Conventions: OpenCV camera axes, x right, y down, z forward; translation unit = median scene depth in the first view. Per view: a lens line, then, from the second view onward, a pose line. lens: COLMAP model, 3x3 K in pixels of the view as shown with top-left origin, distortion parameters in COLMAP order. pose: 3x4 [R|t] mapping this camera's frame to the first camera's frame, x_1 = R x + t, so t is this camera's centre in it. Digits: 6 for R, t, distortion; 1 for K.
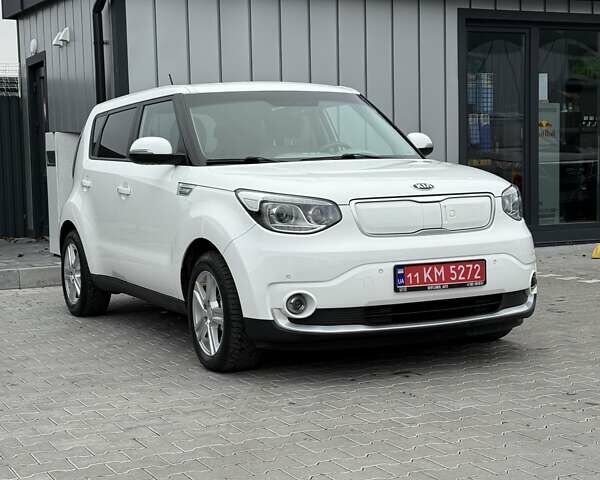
lens RADIAL K [[1062.9, 0, 301.6], [0, 1062.9, 254.9], [0, 0, 1]] dist [0.075745, 0.249576]
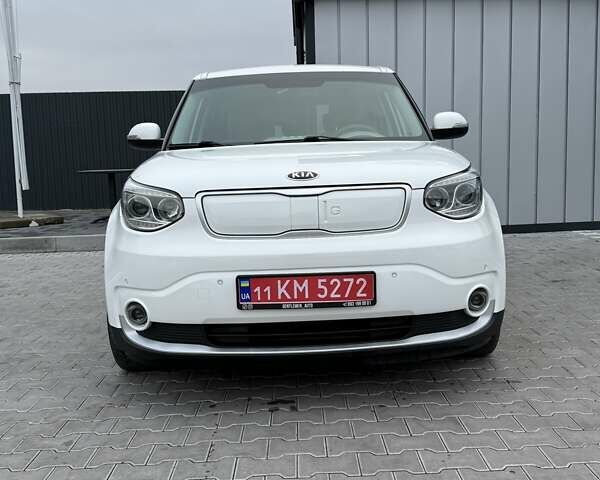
lens RADIAL K [[672.8, 0, 302.5], [0, 672.8, 241.0], [0, 0, 1]] dist [0.169238, -0.397318]
pose [[0.903229, 0.047247, -0.426551, 0.333875], [-0.025826, 0.998104, 0.055869, -0.044132], [0.428382, -0.039446, 0.902736, 0.549930]]
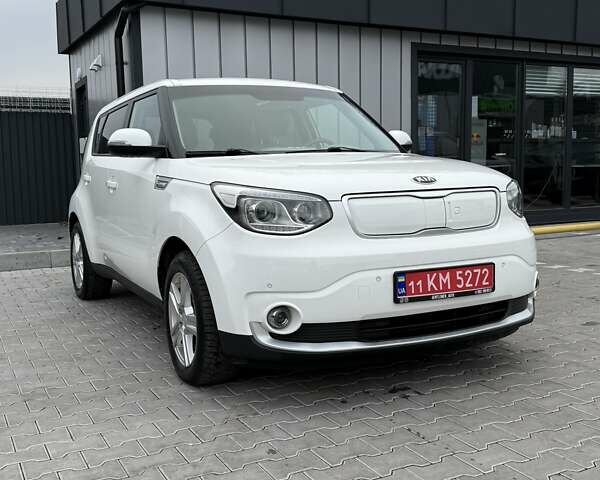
lens RADIAL K [[672.8, 0, 302.5], [0, 672.8, 241.0], [0, 0, 1]] dist [0.169238, -0.397318]
pose [[0.999781, 0.001889, 0.020857, 0.002368], [-0.002272, 0.999829, 0.018364, -0.024123], [-0.020819, -0.018407, 0.999614, 0.446912]]
